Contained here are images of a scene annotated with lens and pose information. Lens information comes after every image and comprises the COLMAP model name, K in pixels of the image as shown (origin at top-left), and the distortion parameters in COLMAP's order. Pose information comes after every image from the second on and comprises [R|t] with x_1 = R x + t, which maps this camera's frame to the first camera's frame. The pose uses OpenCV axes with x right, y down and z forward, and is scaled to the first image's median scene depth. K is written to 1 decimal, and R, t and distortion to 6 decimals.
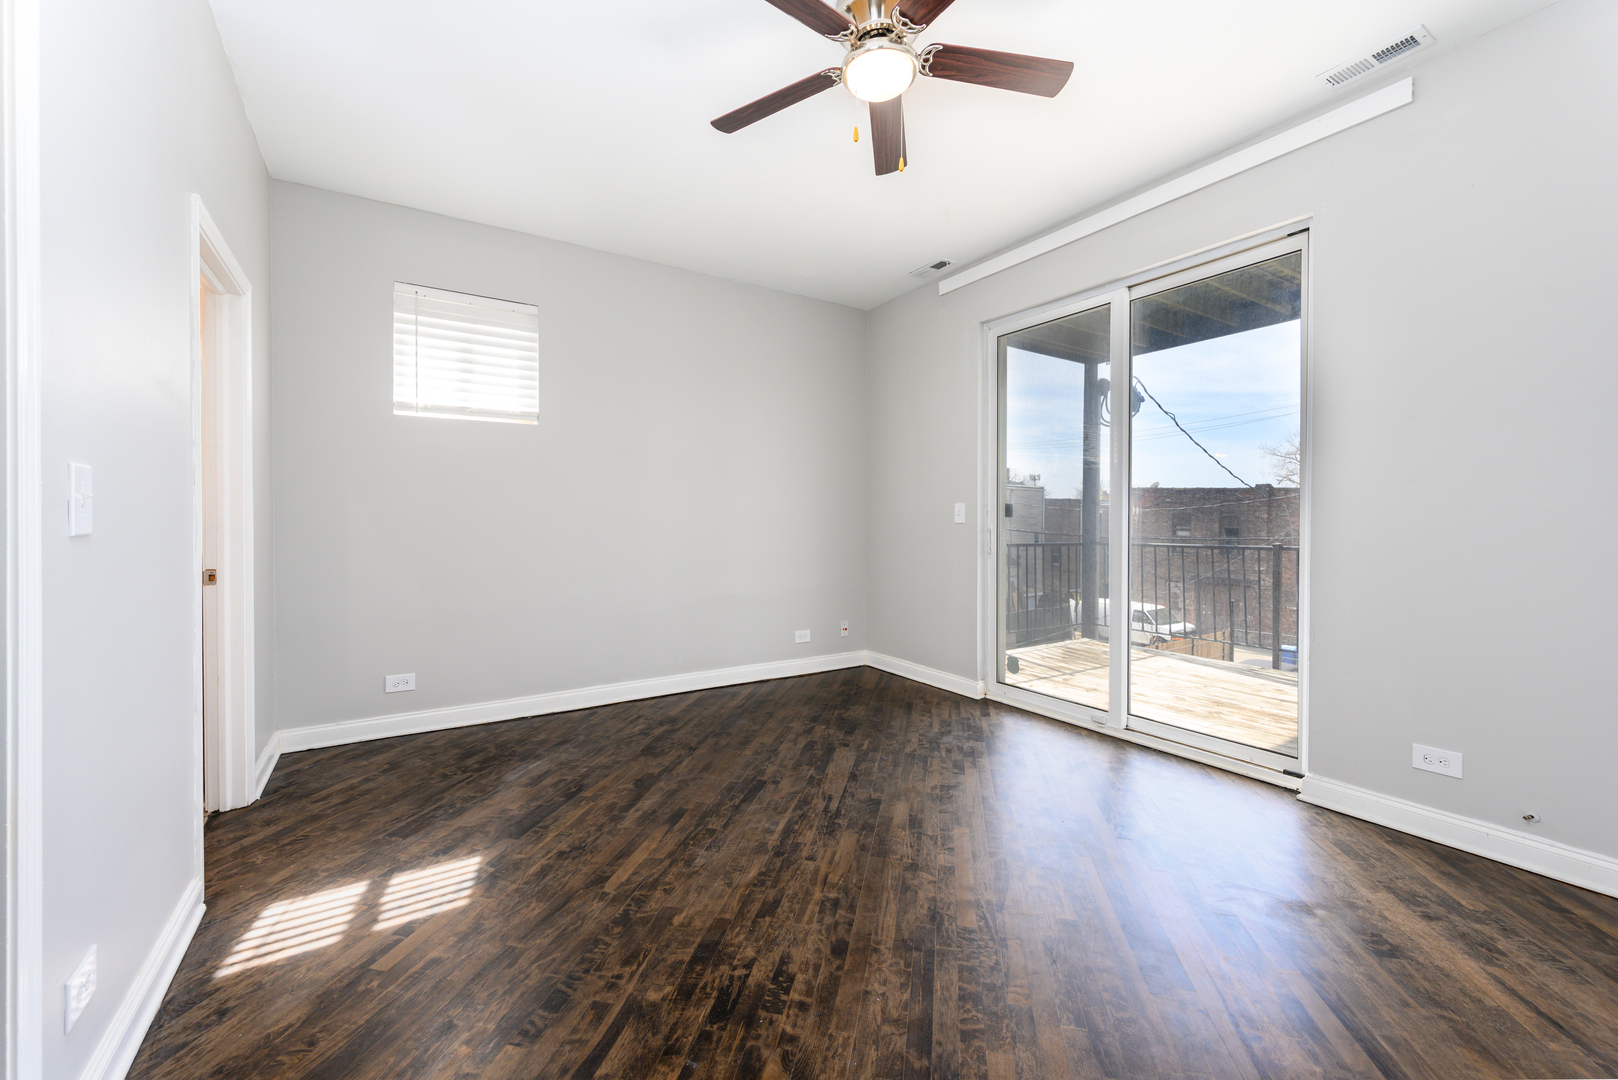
lens RADIAL K [[638.5, 0, 800.0], [0, 638.5, 525.3], [0, 0, 1]] dist [0.000020, -0.000513]
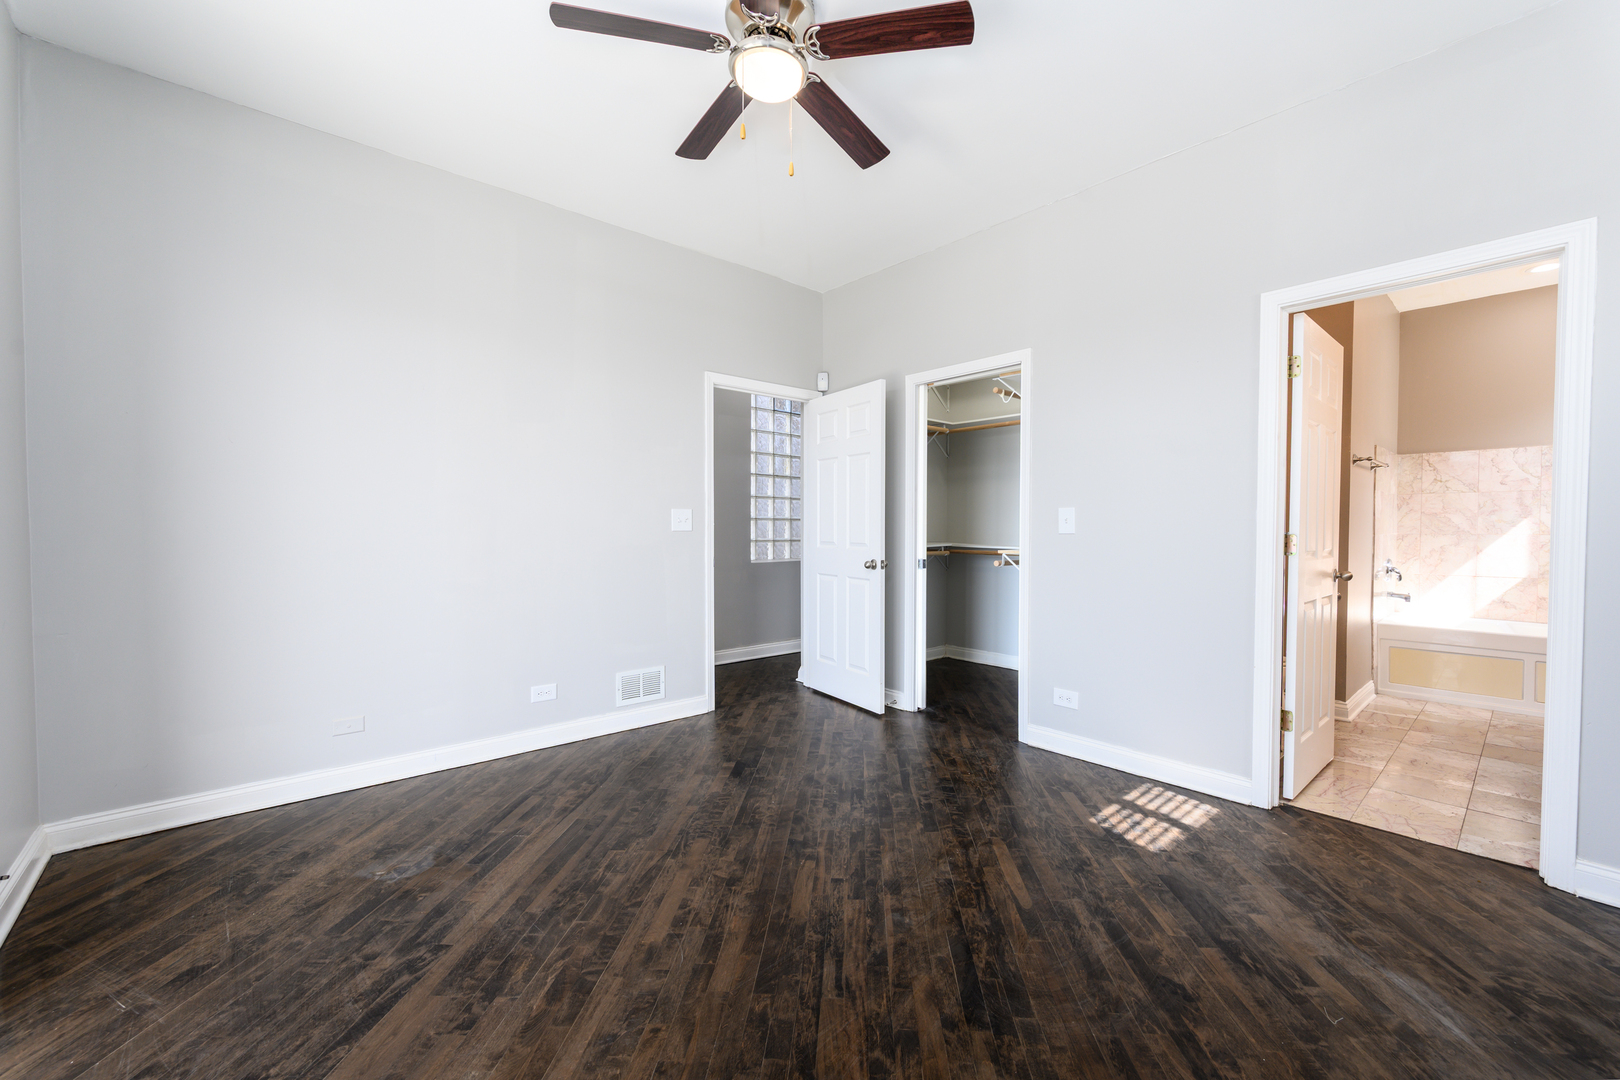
lens RADIAL K [[639.3, 0, 801.0], [0, 639.3, 525.3], [0, 0, 1]] dist [0.000020, -0.000513]
pose [[-0.990861, -0.003212, -0.134846, 0.206583], [-0.003615, 0.999990, 0.002747, -0.013246], [0.134836, 0.003209, -0.990863, 1.988193]]
